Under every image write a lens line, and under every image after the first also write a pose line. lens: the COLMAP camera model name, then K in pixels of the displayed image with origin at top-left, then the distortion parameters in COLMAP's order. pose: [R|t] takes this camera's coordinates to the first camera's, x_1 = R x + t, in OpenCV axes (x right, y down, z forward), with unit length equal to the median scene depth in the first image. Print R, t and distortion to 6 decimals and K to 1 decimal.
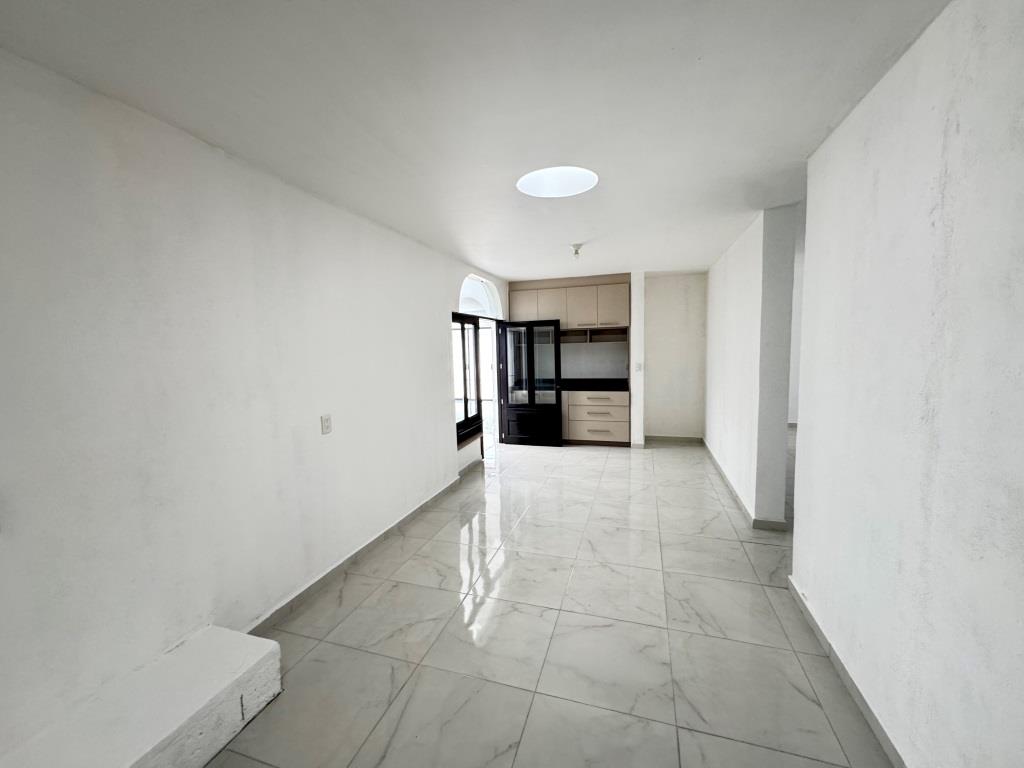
lens RADIAL K [[407.9, 0, 512.0], [0, 407.9, 383.1], [0, 0, 1]] dist [-0.001819, 0.000089]
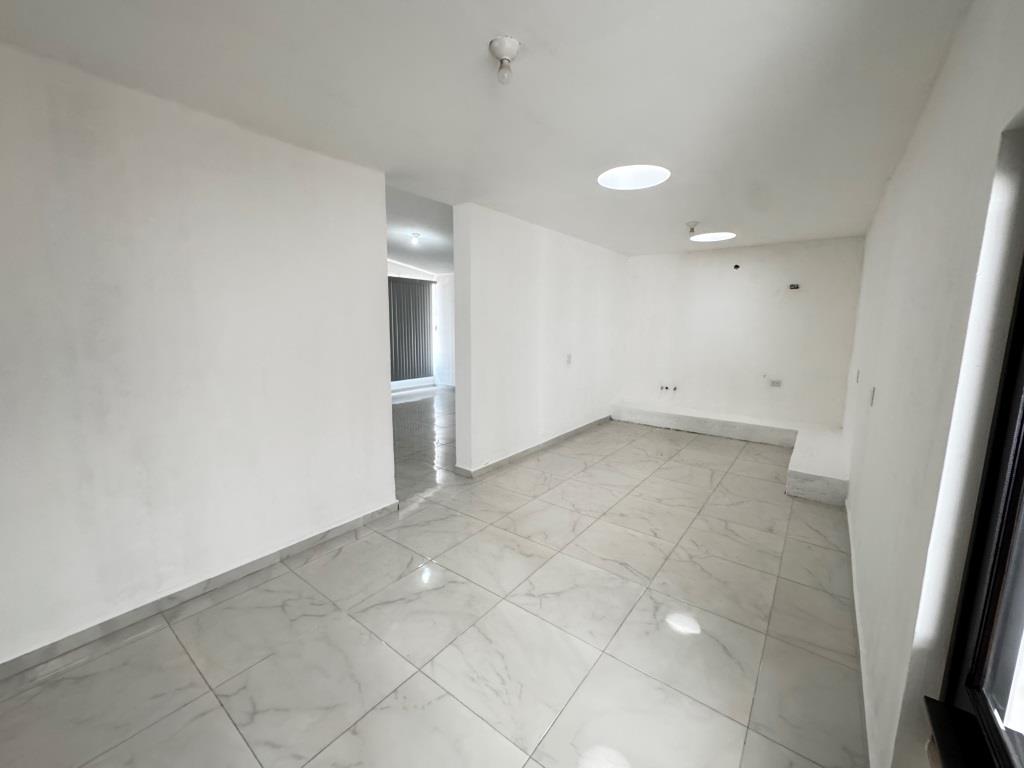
lens RADIAL K [[407.9, 0, 511.9], [0, 407.9, 384.2], [0, 0, 1]] dist [-0.001819, 0.000089]
pose [[-0.939846, -0.037832, 0.339496, 0.021842], [0.041594, 0.973779, 0.223660, -0.189686], [-0.339056, 0.224327, -0.913629, 2.288992]]
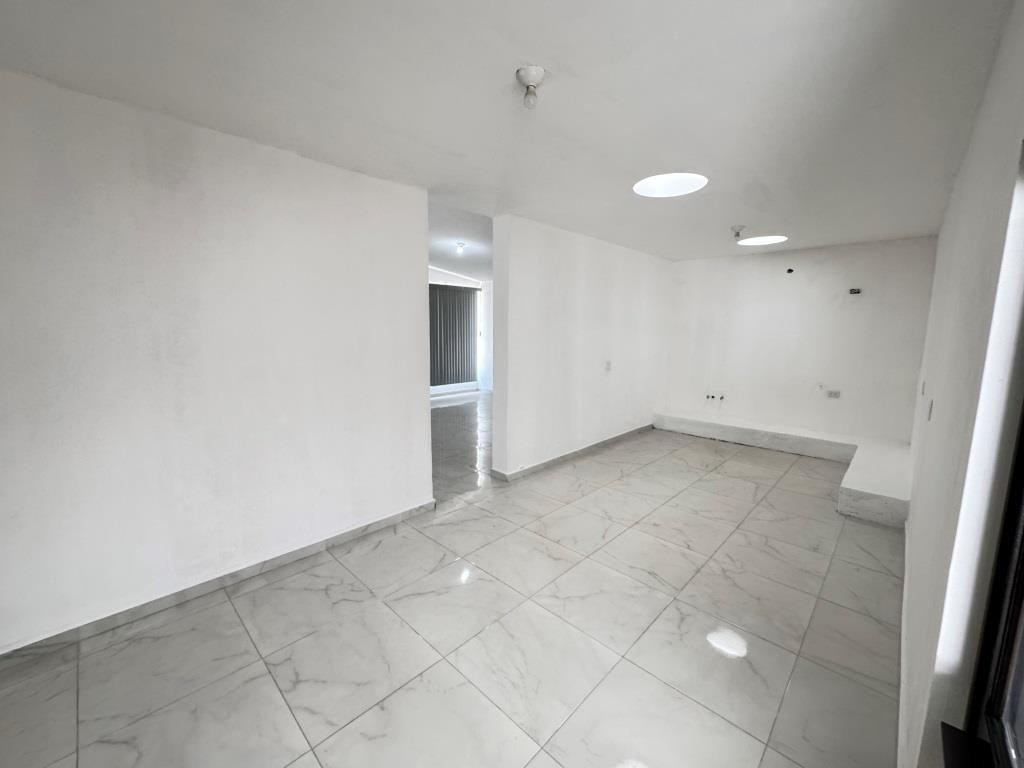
lens RADIAL K [[407.9, 0, 511.1], [0, 407.9, 384.7], [0, 0, 1]] dist [-0.001819, 0.000089]
pose [[-0.895269, -0.047818, 0.442953, -0.022285], [0.049909, 0.977202, 0.206364, -0.196684], [-0.442722, 0.206859, -0.872472, 2.304730]]
